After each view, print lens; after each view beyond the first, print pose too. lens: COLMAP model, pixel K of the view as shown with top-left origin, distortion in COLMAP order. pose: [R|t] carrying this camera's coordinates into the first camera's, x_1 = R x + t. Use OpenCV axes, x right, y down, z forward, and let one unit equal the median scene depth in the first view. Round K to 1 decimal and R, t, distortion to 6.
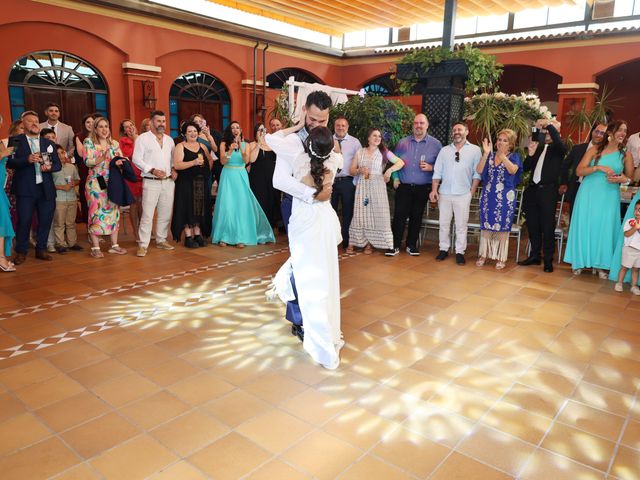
lens RADIAL K [[488.9, 0, 320.0], [0, 488.9, 240.0], [0, 0, 1]] dist [0.001591, 0.005766]
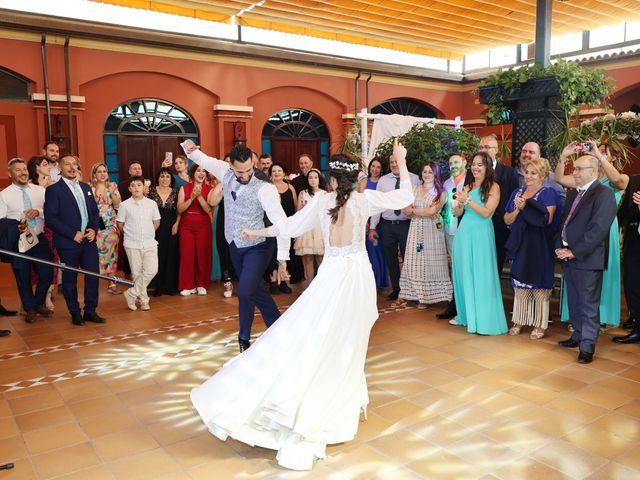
lens RADIAL K [[560.6, 0, 320.0], [0, 560.6, 240.0], [0, 0, 1]] dist [0.000907, 0.005821]
pose [[0.967066, -0.002038, -0.254518, 0.218473], [-0.021476, 0.995749, -0.089572, 0.001352], [0.253618, 0.092088, 0.962911, 0.013250]]
